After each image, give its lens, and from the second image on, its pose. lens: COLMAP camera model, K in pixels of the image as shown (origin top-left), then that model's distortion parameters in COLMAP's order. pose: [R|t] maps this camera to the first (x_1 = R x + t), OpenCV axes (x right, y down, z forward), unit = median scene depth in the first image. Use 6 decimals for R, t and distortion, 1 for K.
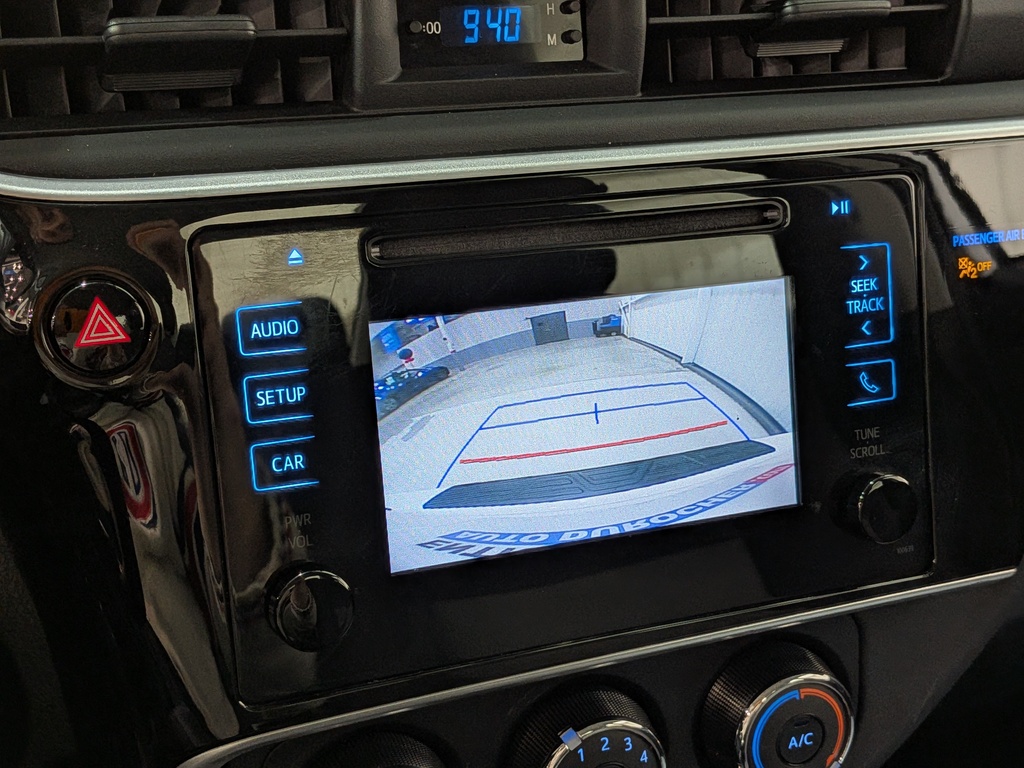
lens RADIAL K [[1505.4, 0, 516.0], [0, 1505.4, 411.2], [0, 0, 1]] dist [0.054445, 0.000000]
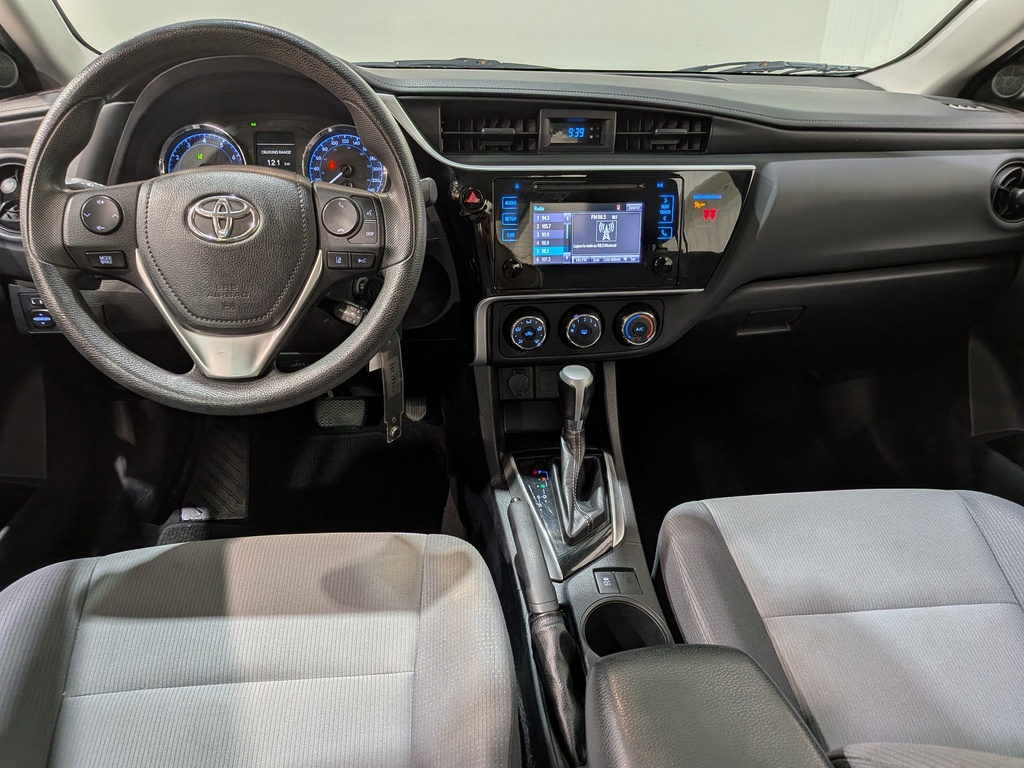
lens RADIAL K [[741.3, 0, 502.2], [0, 741.3, 385.1], [0, 0, 1]] dist [0.065250, -0.111515]
pose [[0.961391, 0.131256, -0.241866, 0.355195], [-0.105325, 0.987502, 0.117245, 0.189430], [0.254232, -0.087244, 0.963200, -0.989506]]
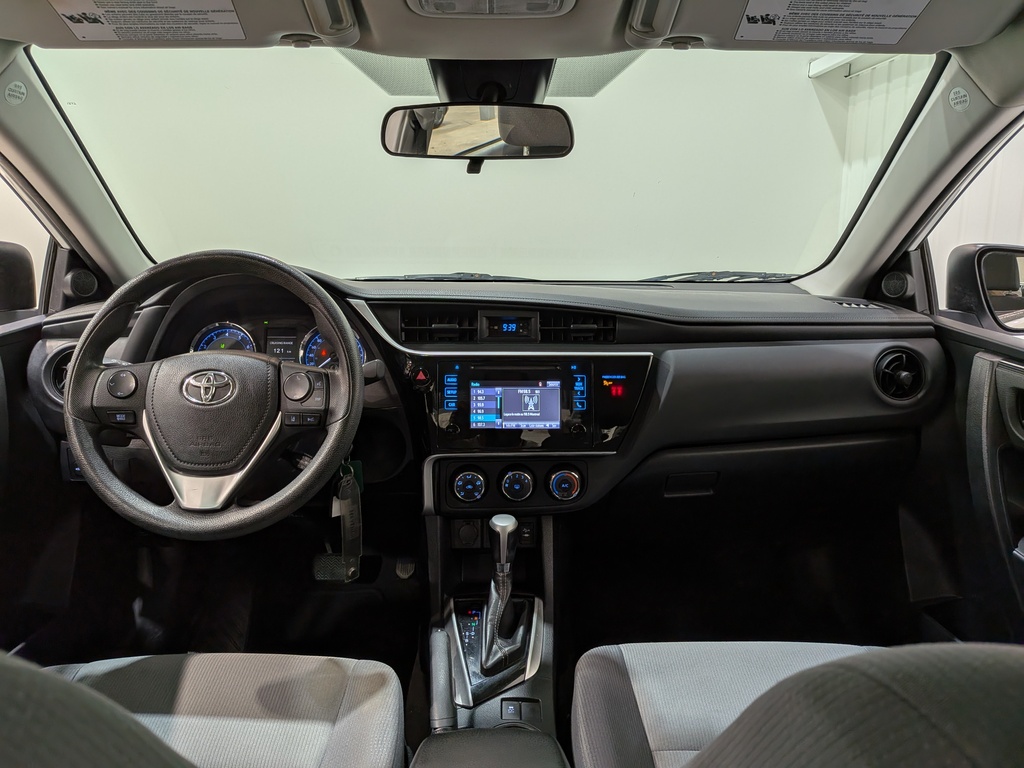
lens RADIAL K [[741.3, 0, 510.6], [0, 741.3, 373.6], [0, 0, 1]] dist [0.065250, -0.111515]
pose [[0.930200, 0.063882, -0.361452, 0.878618], [-0.122168, 0.982477, -0.140759, 0.240291], [0.346126, 0.175092, 0.921705, -1.229939]]
